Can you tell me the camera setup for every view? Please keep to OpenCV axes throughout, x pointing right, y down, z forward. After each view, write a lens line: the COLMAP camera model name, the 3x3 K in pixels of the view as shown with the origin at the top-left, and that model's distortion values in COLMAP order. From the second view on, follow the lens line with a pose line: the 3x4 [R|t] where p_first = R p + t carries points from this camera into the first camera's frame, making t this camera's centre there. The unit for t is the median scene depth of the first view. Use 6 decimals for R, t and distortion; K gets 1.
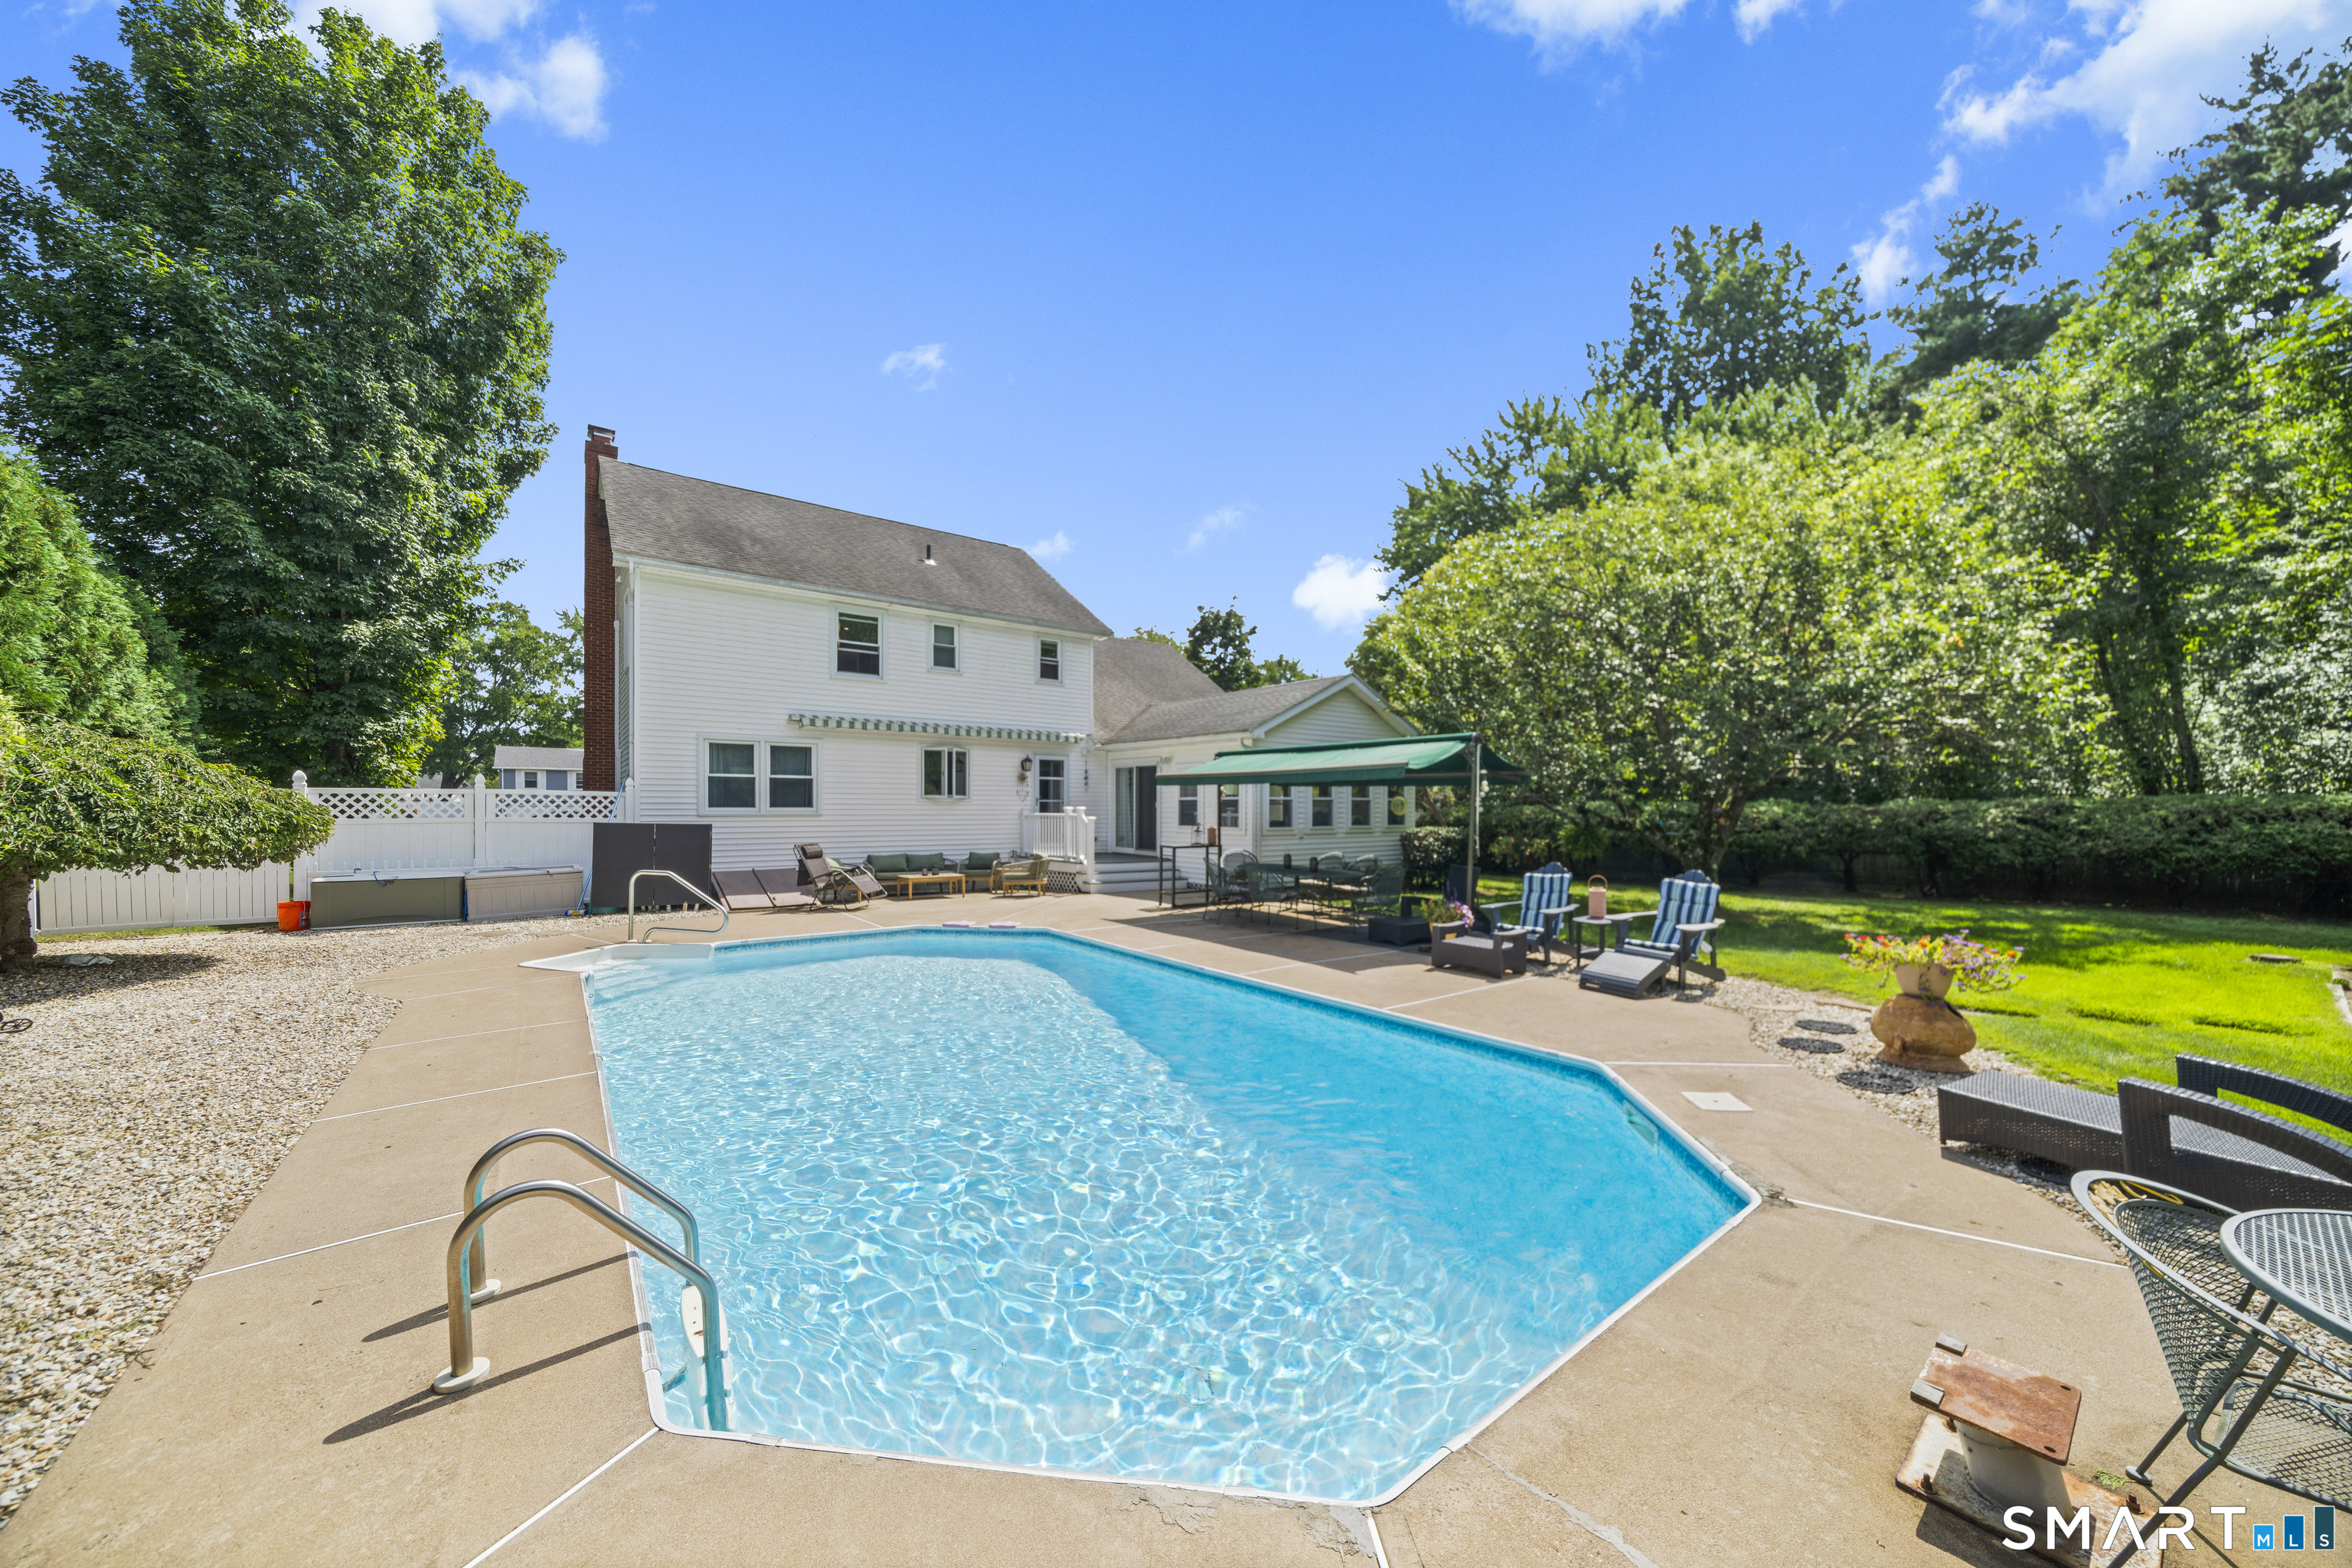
lens RADIAL K [[811.8, 0, 1175.5], [0, 811.8, 794.3], [0, 0, 1]] dist [-0.000591, -0.000129]
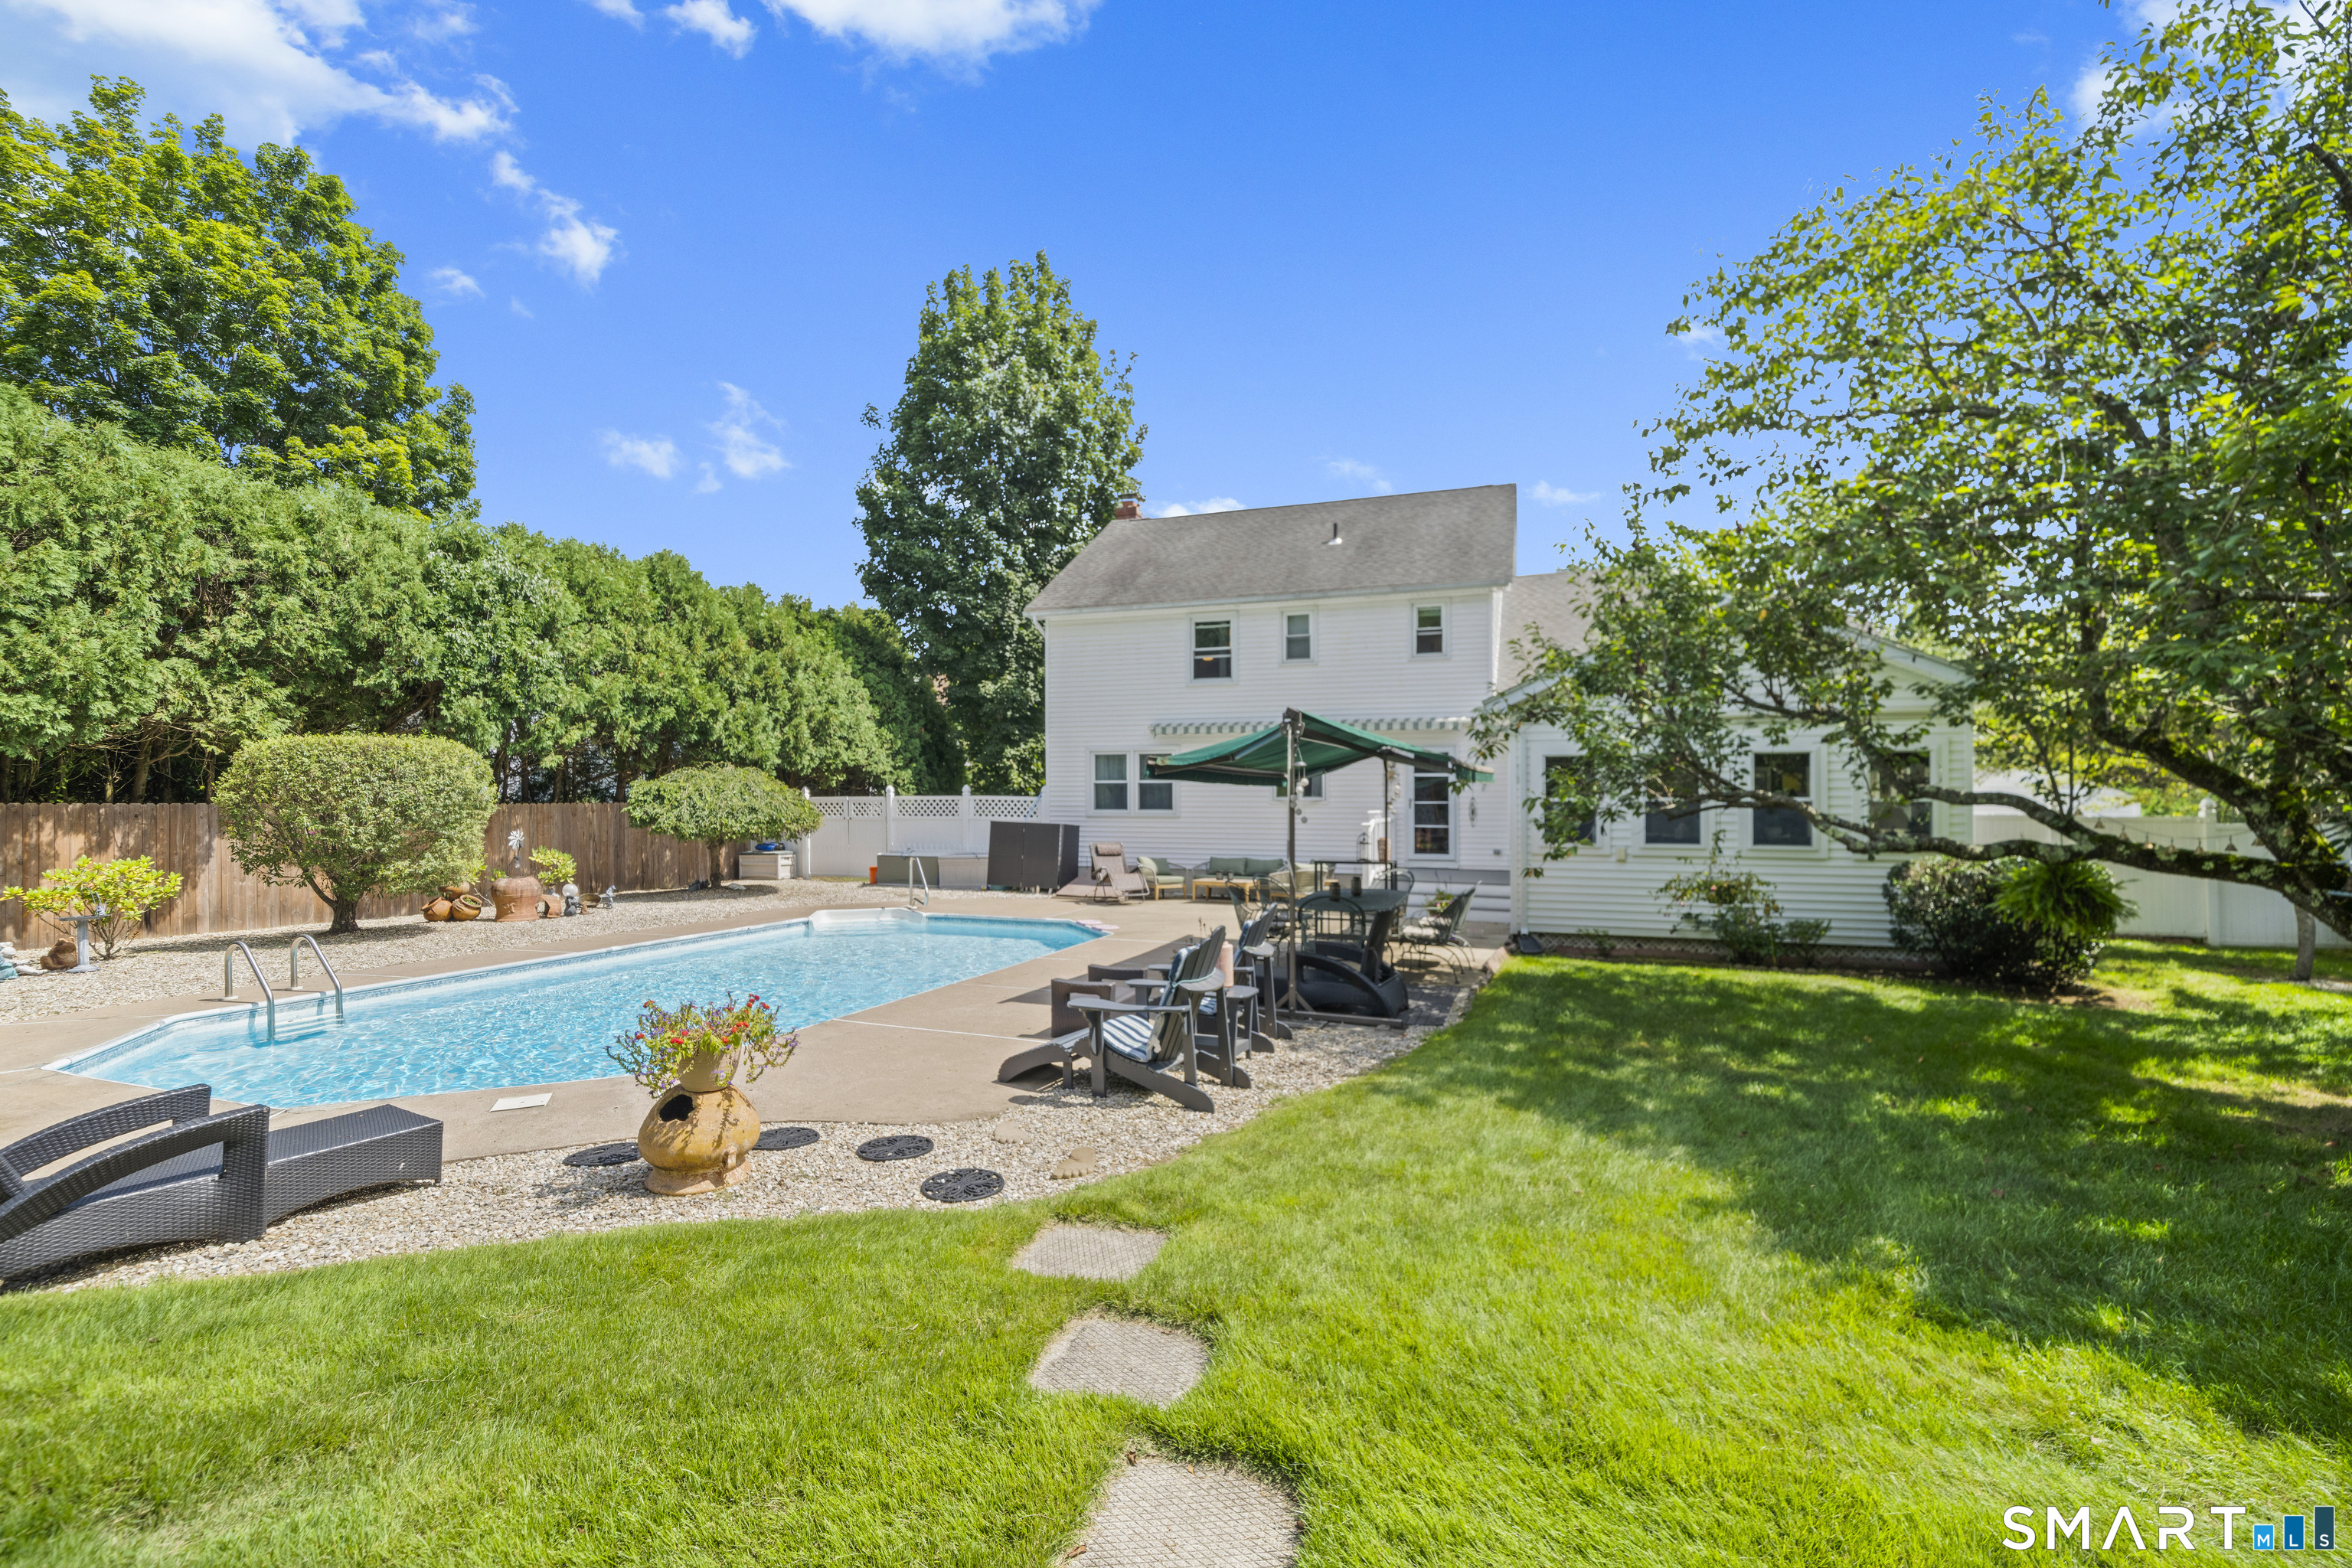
lens RADIAL K [[977.0, 0, 1175.1], [0, 977.0, 792.7], [0, 0, 1]] dist [0.000560, -0.000390]
pose [[0.552691, -0.009287, -0.833335, 0.632142], [0.009228, 0.999945, -0.005023, -0.000064], [0.833335, -0.004914, 0.552746, 0.297545]]
